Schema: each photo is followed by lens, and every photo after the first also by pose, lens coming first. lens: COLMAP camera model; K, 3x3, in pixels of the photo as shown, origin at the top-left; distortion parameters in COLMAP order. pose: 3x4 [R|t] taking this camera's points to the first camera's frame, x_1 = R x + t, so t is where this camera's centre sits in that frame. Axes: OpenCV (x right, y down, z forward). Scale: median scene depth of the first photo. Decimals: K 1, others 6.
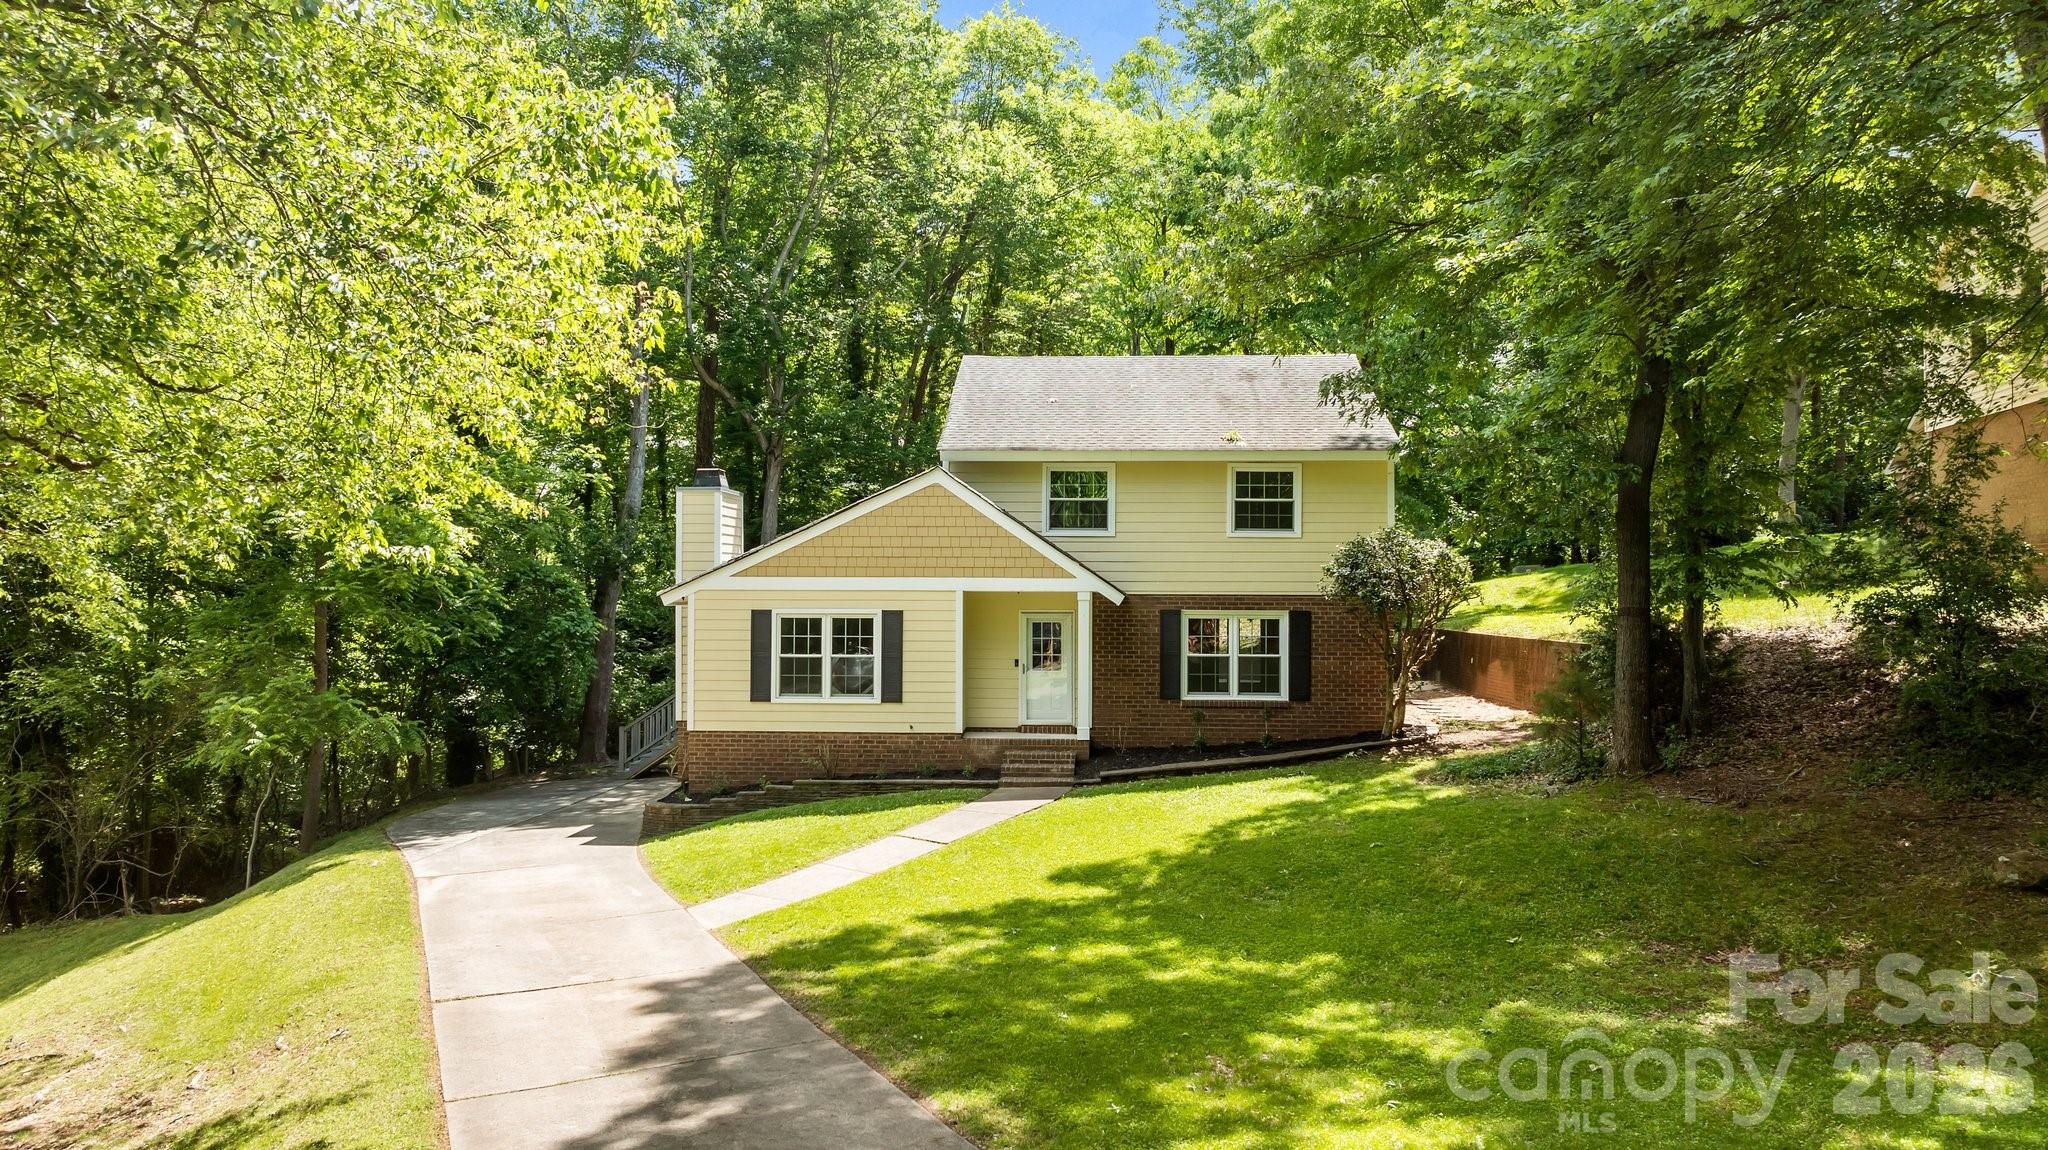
lens RADIAL K [[1445.4, 0, 1024.0], [0, 1445.4, 575.0], [0, 0, 1]] dist [-0.035751, 0.034237]
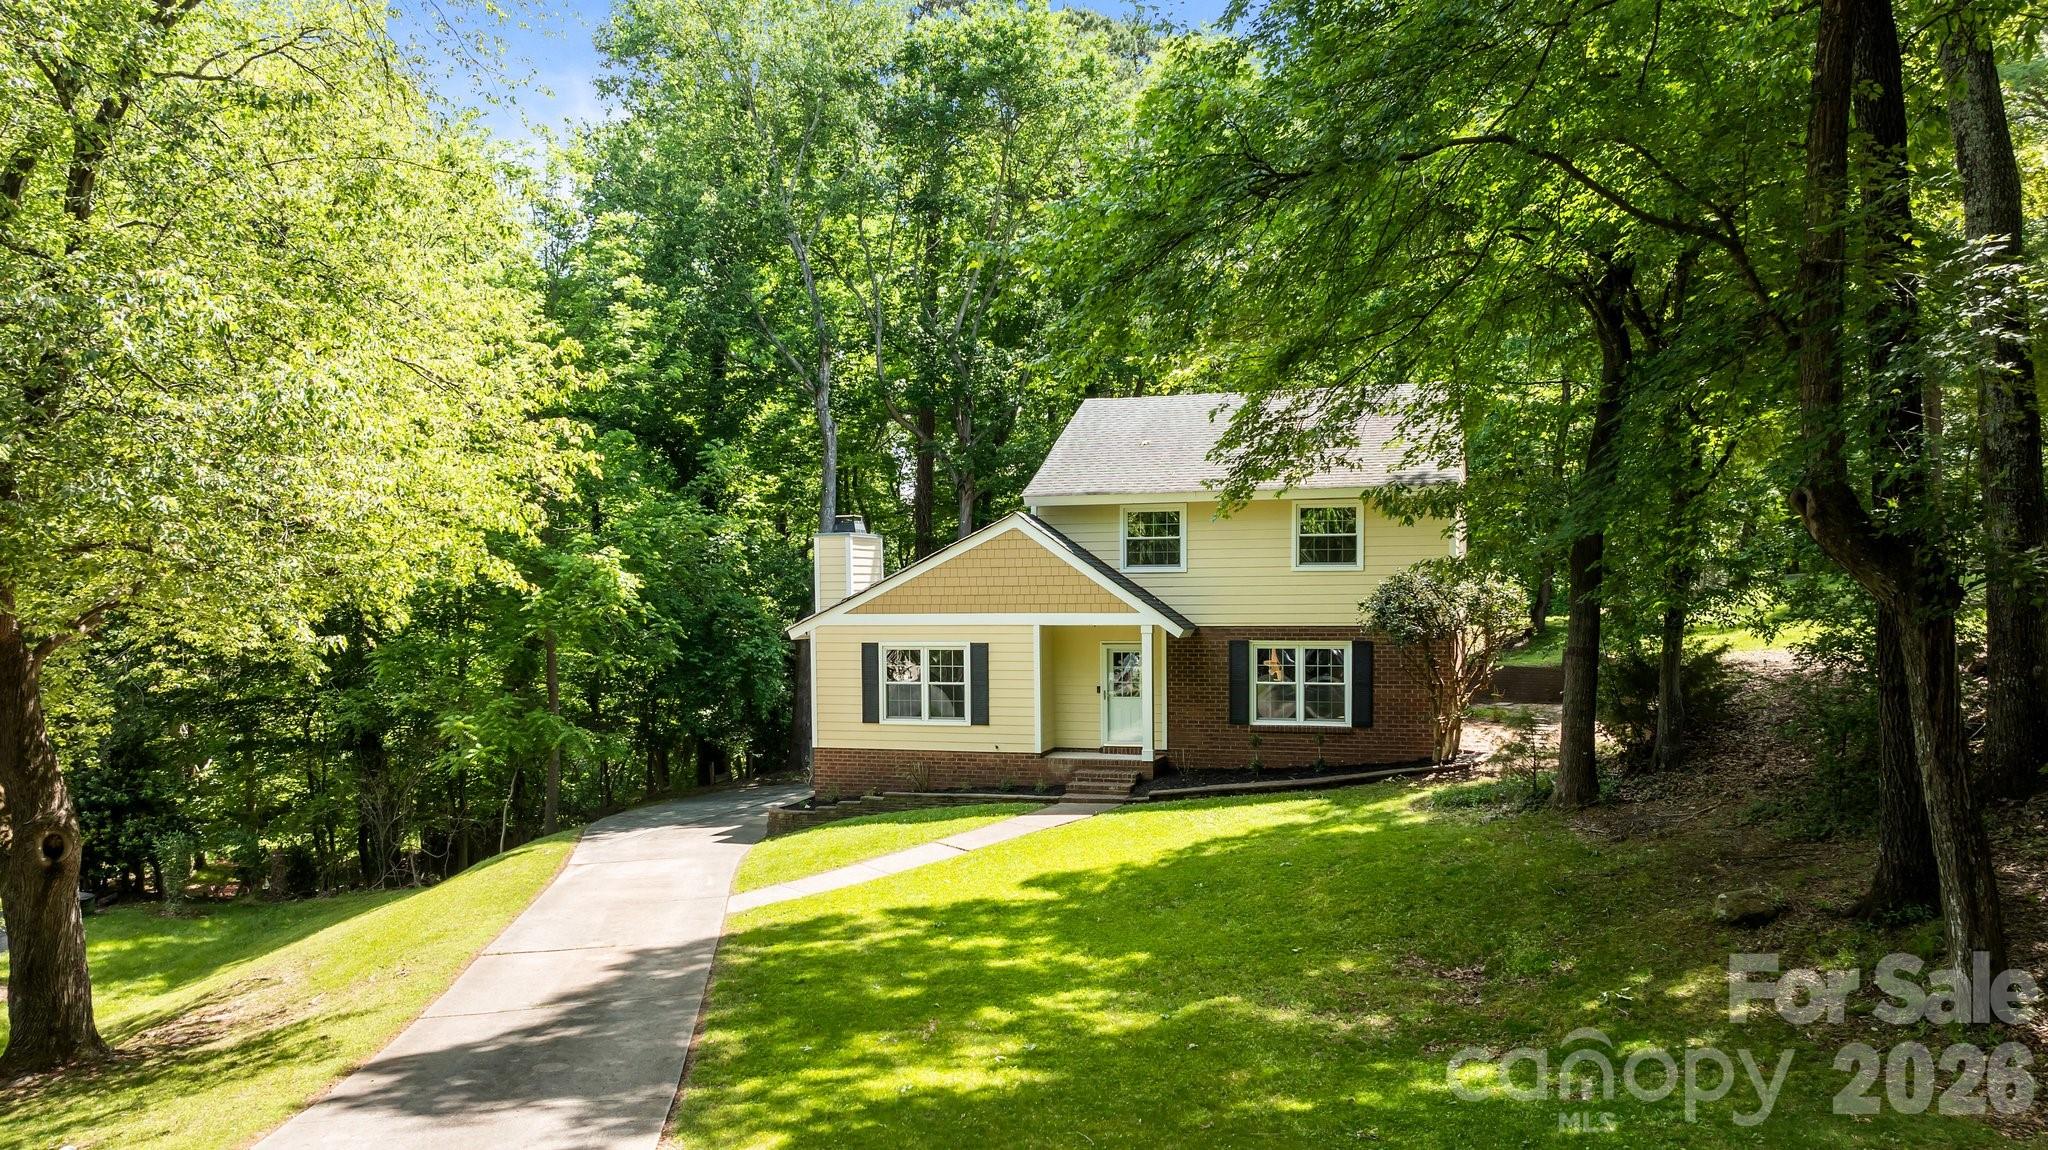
lens RADIAL K [[1491.1, 0, 1023.5], [0, 1491.1, 635.5], [0, 0, 1]] dist [-0.030610, -0.003131]
pose [[0.966185, -0.004563, -0.257808, 0.239919], [0.014802, 0.999176, 0.037787, -0.024195], [0.257424, -0.040325, 0.965457, -0.105109]]
